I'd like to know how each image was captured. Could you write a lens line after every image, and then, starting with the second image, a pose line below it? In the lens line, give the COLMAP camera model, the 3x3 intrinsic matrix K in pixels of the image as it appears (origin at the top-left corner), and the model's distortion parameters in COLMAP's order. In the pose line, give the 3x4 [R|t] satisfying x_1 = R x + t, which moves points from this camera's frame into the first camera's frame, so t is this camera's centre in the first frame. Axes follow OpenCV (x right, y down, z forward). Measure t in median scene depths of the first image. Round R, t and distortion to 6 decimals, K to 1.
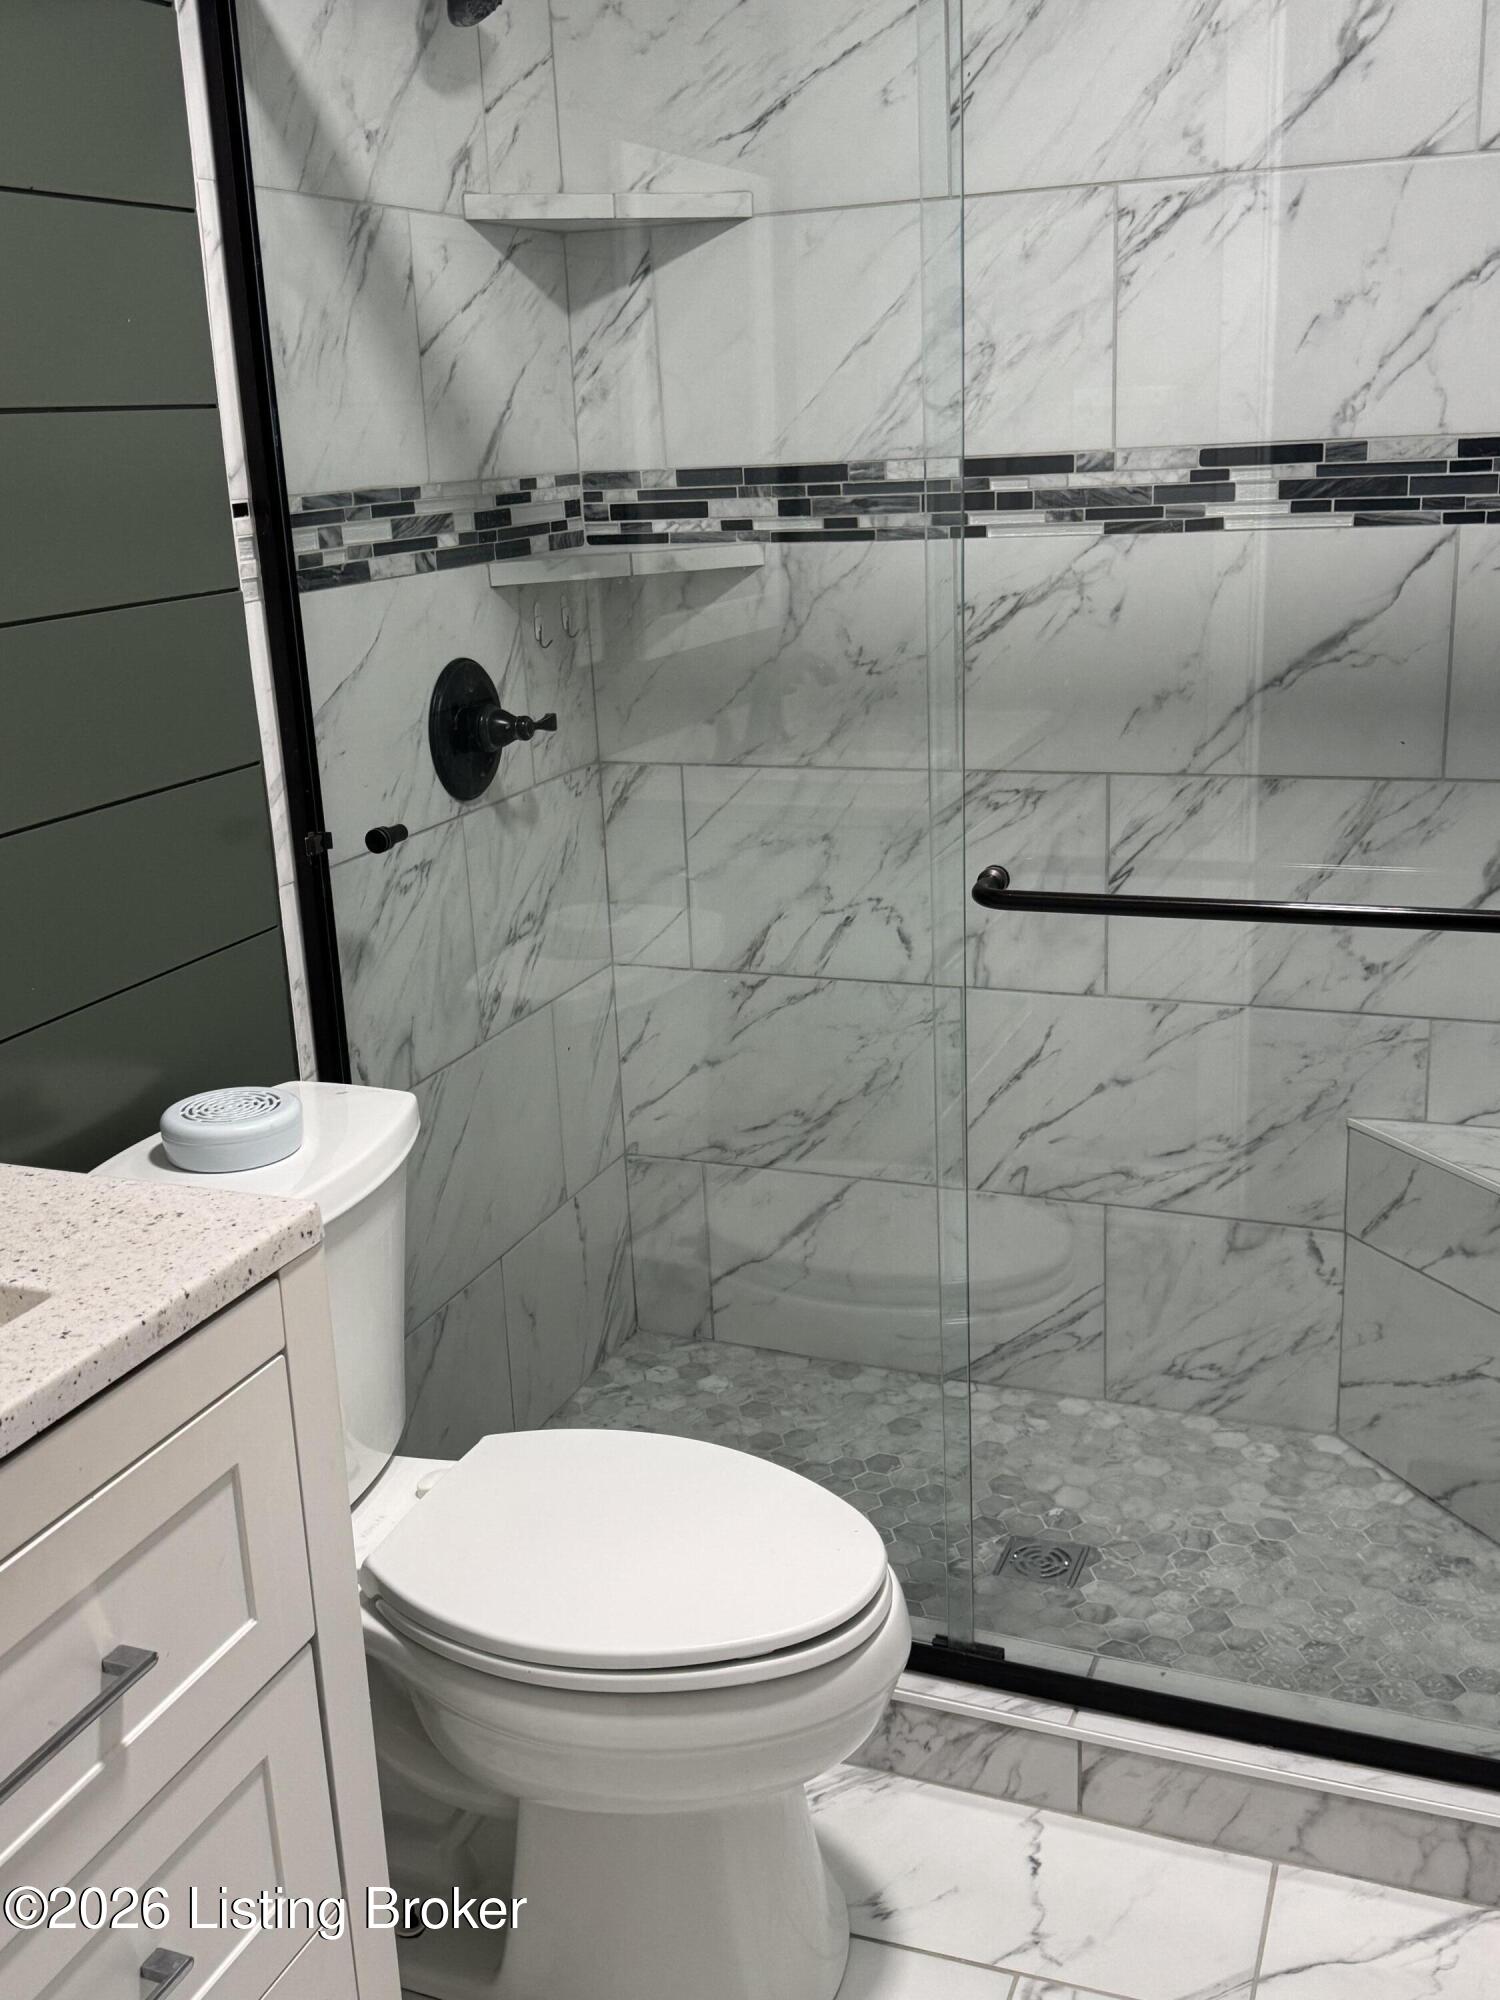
lens RADIAL K [[1994.9, 0, 750.0], [0, 1994.9, 1000.0], [0, 0, 1]] dist [0.184820, -0.405477]
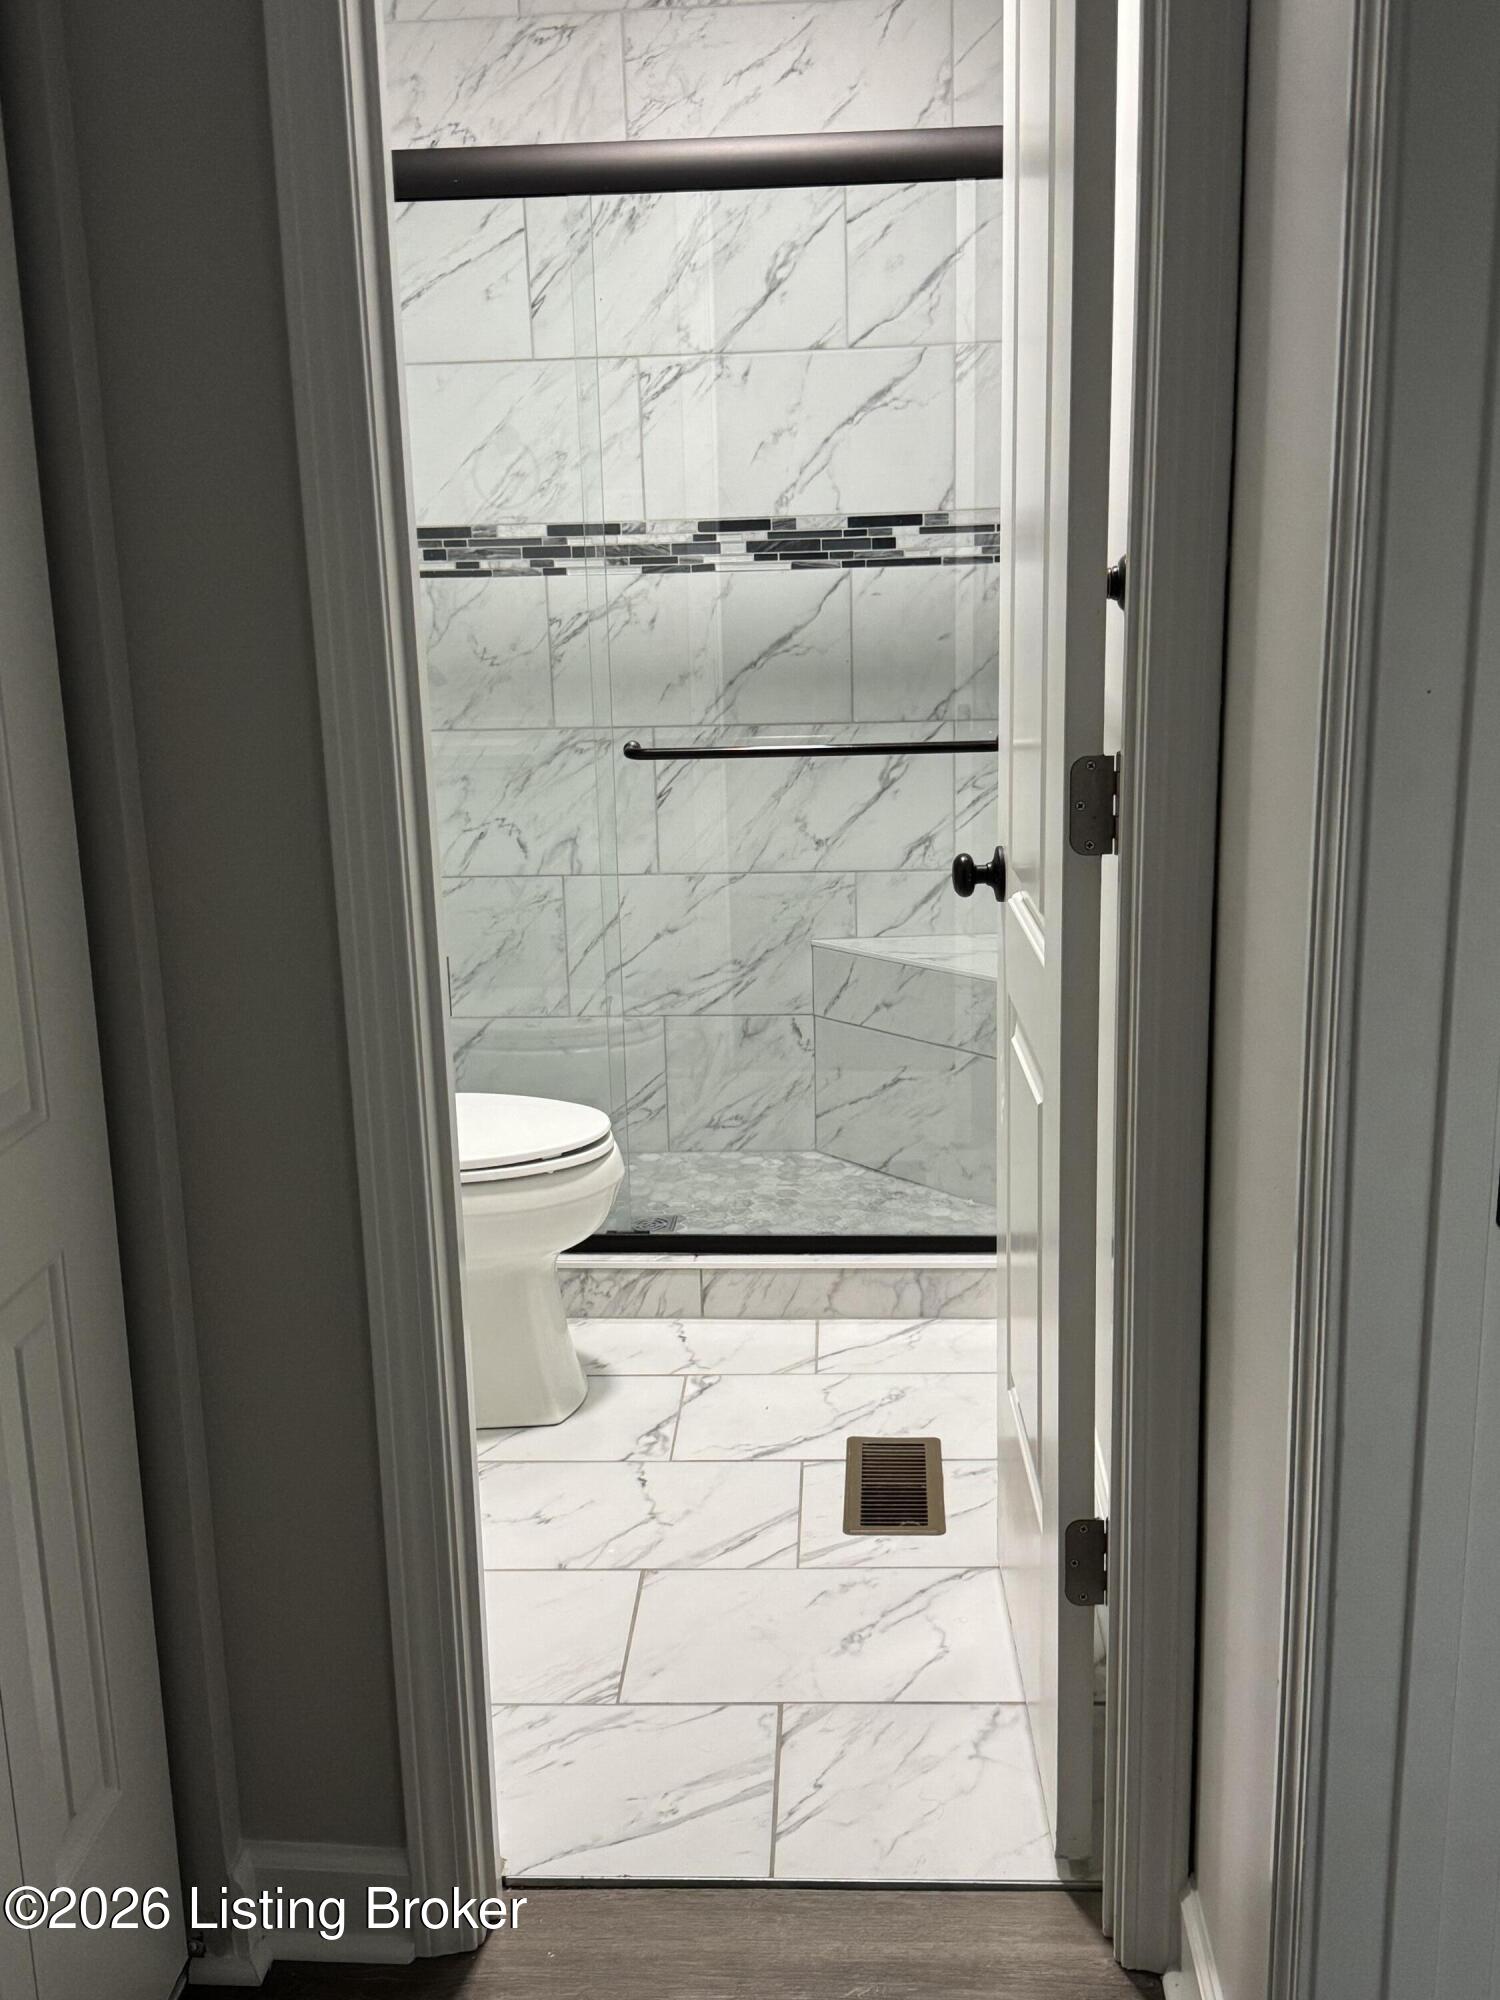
lens RADIAL K [[1994.9, 0, 750.0], [0, 1994.9, 1000.0], [0, 0, 1]] dist [0.184820, -0.405477]
pose [[0.951777, -0.053720, 0.302050, -0.237041], [0.073010, 0.995925, -0.052933, 0.191270], [-0.297976, 0.072433, 0.951821, -0.499608]]
